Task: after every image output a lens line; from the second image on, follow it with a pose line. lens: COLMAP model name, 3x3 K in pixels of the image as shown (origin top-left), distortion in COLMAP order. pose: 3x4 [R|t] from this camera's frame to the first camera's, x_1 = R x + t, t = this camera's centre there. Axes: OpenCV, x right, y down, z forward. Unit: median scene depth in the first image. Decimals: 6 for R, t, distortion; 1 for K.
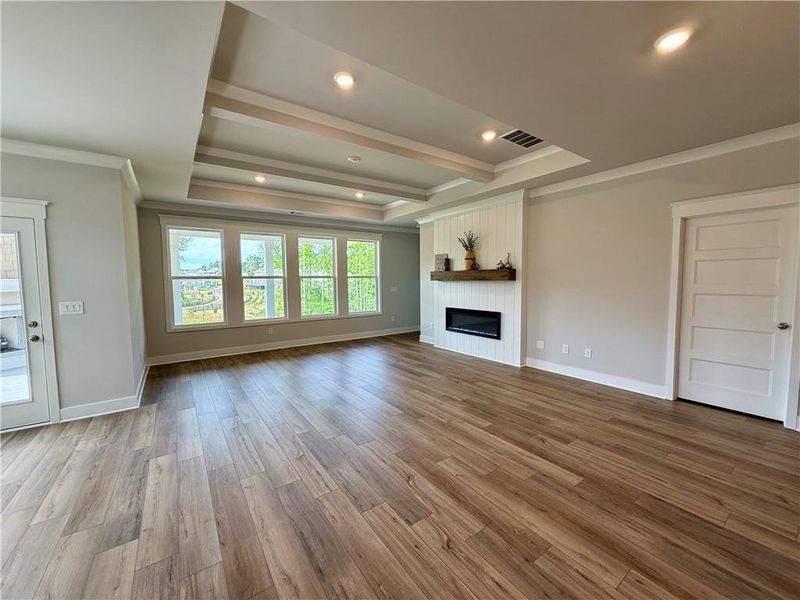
lens RADIAL K [[318.9, 0, 398.9], [0, 318.9, 299.0], [0, 0, 1]] dist [-0.000374, 0.000097]
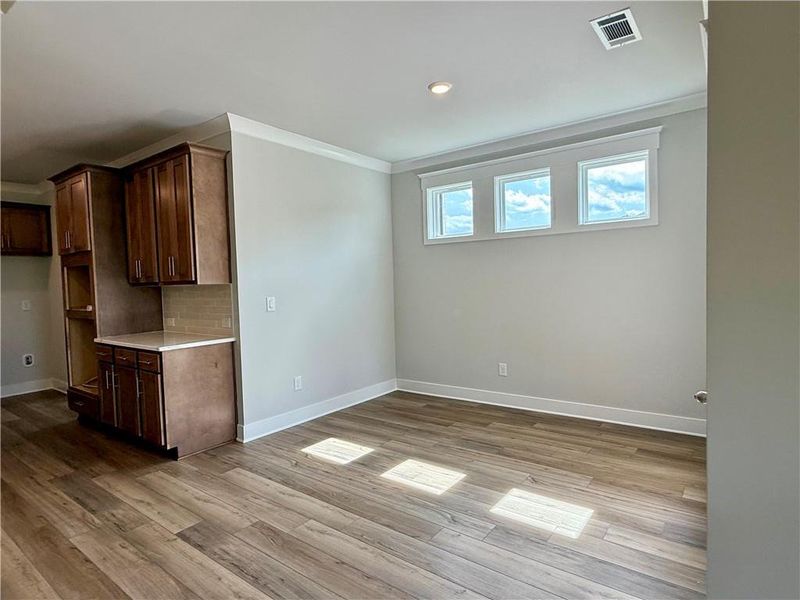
lens RADIAL K [[449.4, 0, 399.1], [0, 449.4, 300.3], [0, 0, 1]] dist [-0.003550, 0.001912]
pose [[-0.951435, 0.052398, -0.303357, -0.381830], [0.019832, 0.993794, 0.109454, -0.038323], [0.307209, 0.098122, -0.946570, 0.859347]]
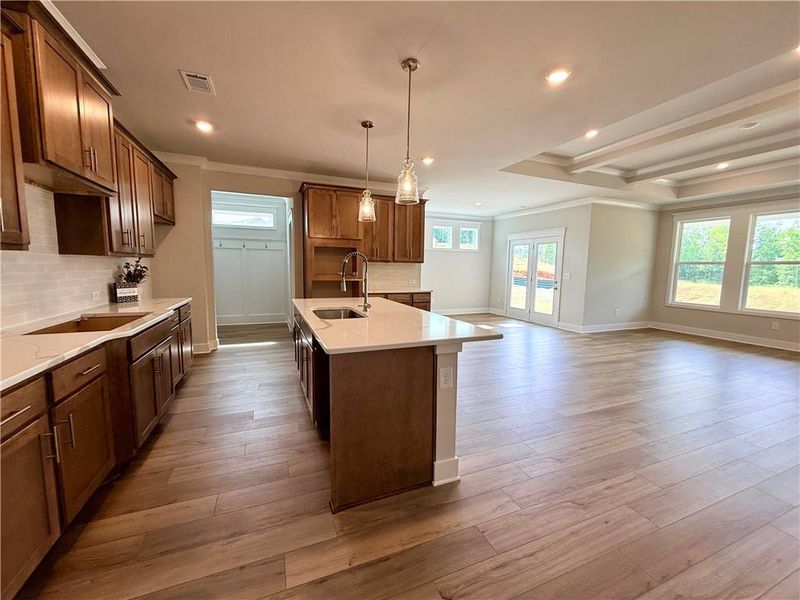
lens RADIAL K [[321.4, 0, 400.5], [0, 321.4, 299.4], [0, 0, 1]] dist [0.000269, 0.000082]
pose [[-0.227088, 0.105696, -0.968122, 0.847343], [-0.075761, 0.989163, 0.125764, -0.002695], [0.970923, 0.101905, -0.216619, 0.262401]]
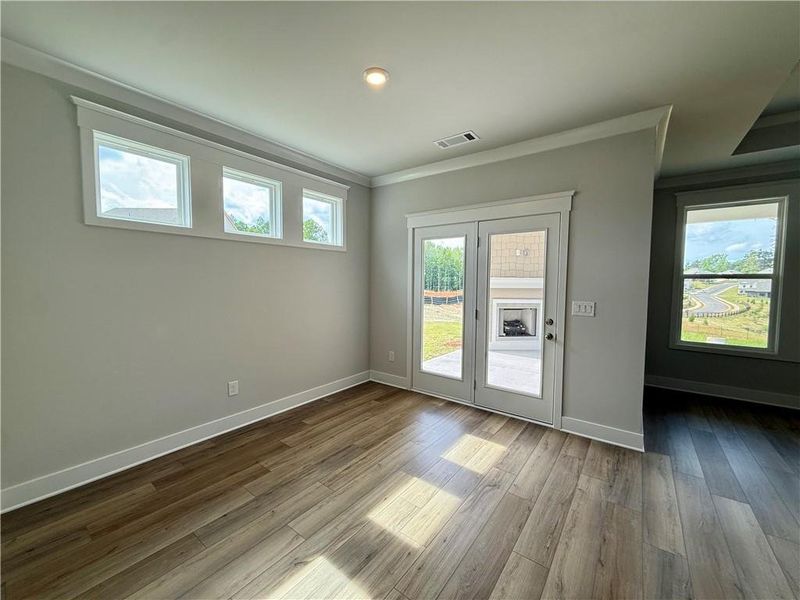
lens RADIAL K [[318.9, 0, 398.9], [0, 318.9, 299.0], [0, 0, 1]] dist [-0.000374, 0.000097]
pose [[0.301700, 0.066270, -0.951097, -0.223662], [-0.071558, 0.996341, 0.046724, -0.001843], [0.950714, 0.053962, 0.305338, 0.159709]]
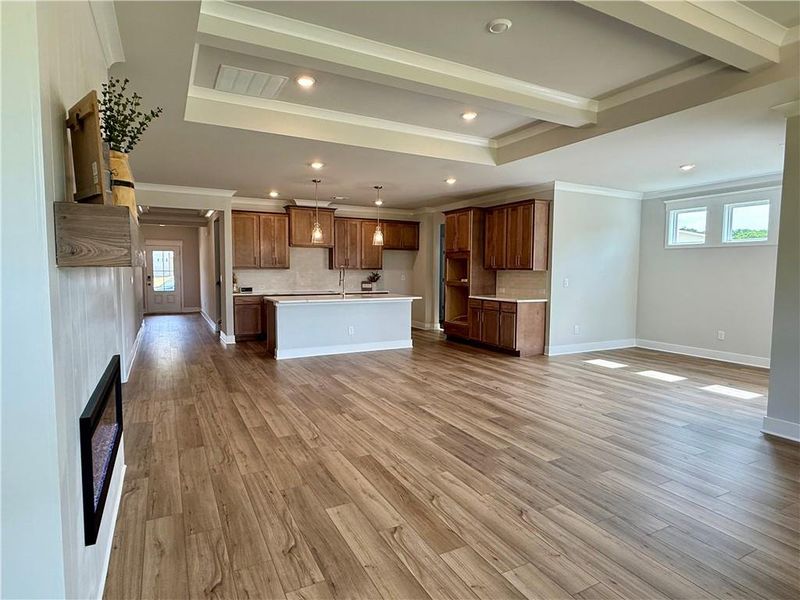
lens RADIAL K [[449.4, 0, 399.1], [0, 449.4, 300.3], [0, 0, 1]] dist [-0.003550, 0.001912]
pose [[-0.991154, -0.005713, 0.132591, -0.067835], [0.011664, 0.991457, 0.129911, -0.085531], [-0.132201, 0.130308, -0.982620, 1.520492]]
